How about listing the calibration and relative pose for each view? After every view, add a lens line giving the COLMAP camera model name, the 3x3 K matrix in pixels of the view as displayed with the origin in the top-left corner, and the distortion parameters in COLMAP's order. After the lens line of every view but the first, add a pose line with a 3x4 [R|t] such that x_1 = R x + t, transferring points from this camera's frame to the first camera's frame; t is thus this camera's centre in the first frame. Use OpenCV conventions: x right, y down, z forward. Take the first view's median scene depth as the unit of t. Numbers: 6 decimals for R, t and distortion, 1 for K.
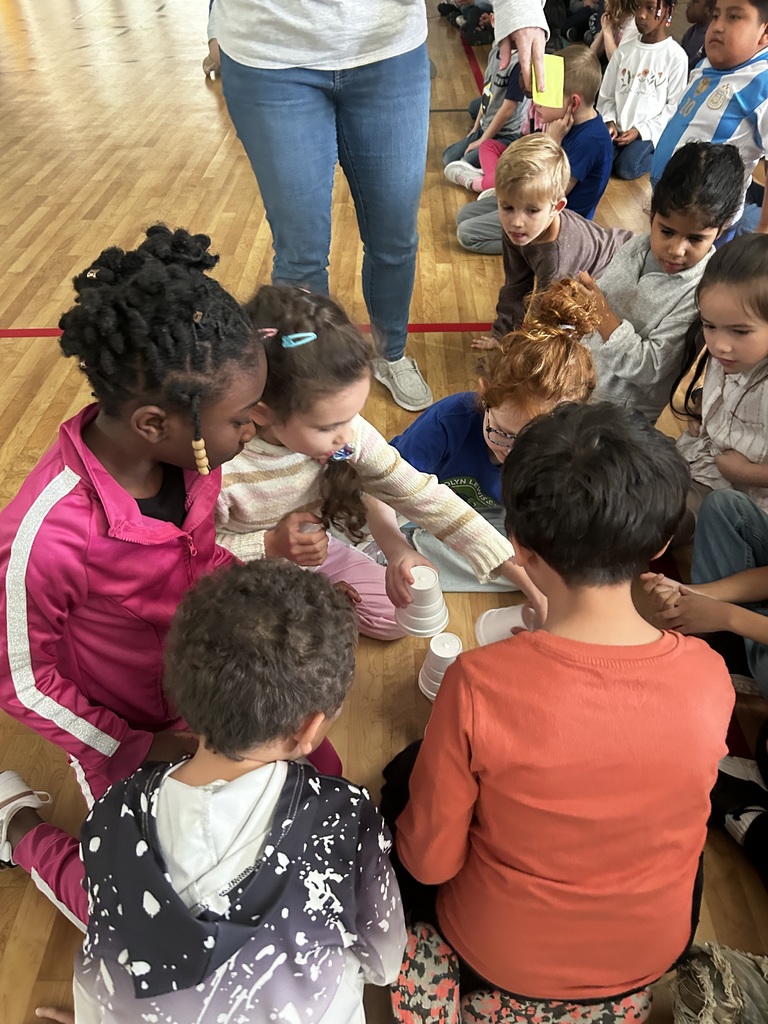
lens RADIAL K [[779.5, 0, 384.7], [0, 779.5, 511.9], [0, 0, 1]] dist [-0.008505, -0.004733]
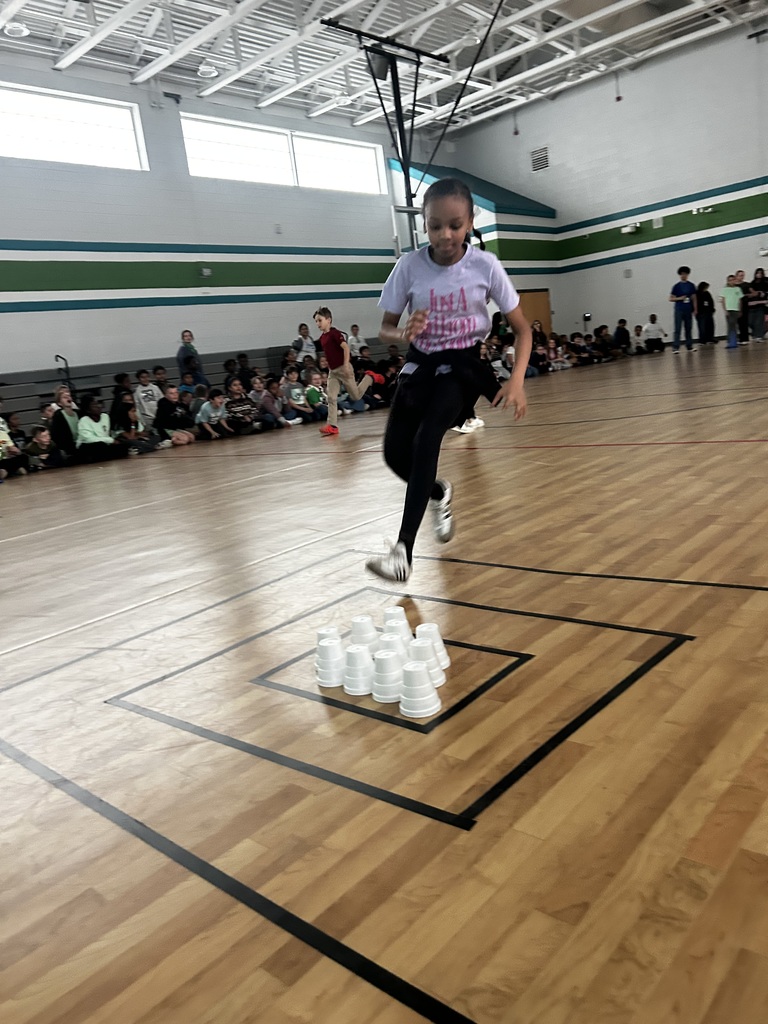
lens RADIAL K [[779.5, 0, 384.1], [0, 779.5, 510.4], [0, 0, 1]] dist [-0.008505, -0.004733]
pose [[0.745101, 0.056355, -0.664567, -0.160475], [-0.341870, 0.887837, -0.308010, -0.035304], [0.572669, 0.456694, 0.680794, 0.241385]]
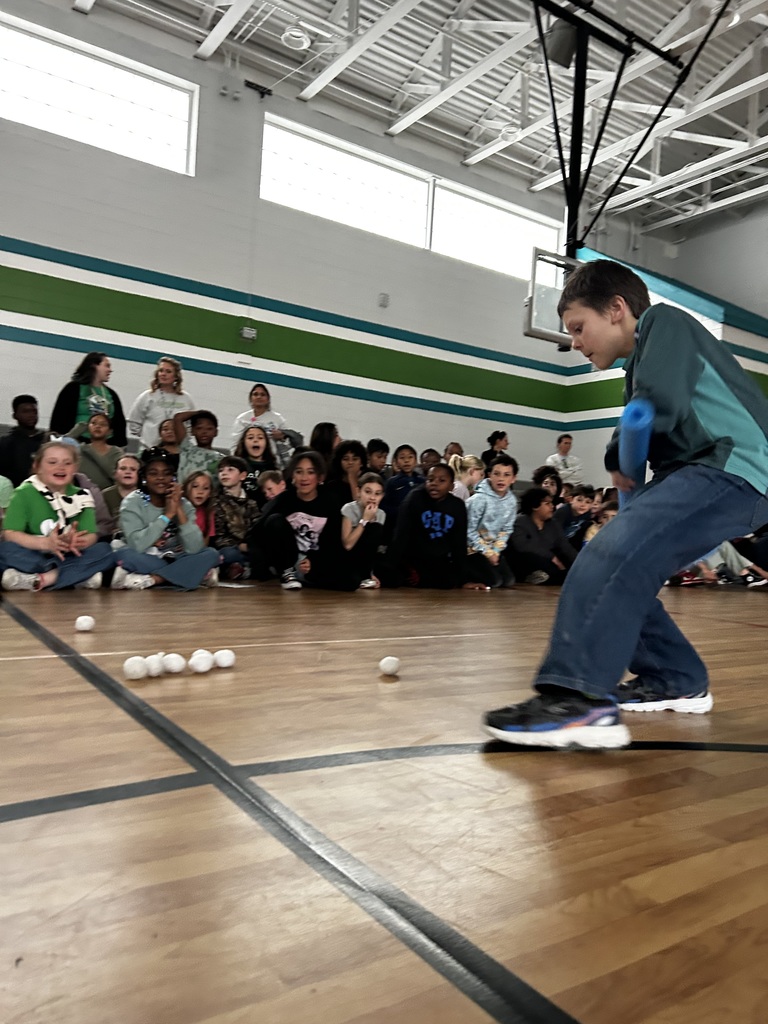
lens RADIAL K [[779.5, 0, 384.0], [0, 779.5, 515.9], [0, 0, 1]] dist [-0.008505, -0.004733]
pose [[0.554197, 0.047493, -0.831029, -0.314684], [-0.594175, 0.721758, -0.354996, -0.185774], [0.582942, 0.690515, 0.428215, 0.446266]]
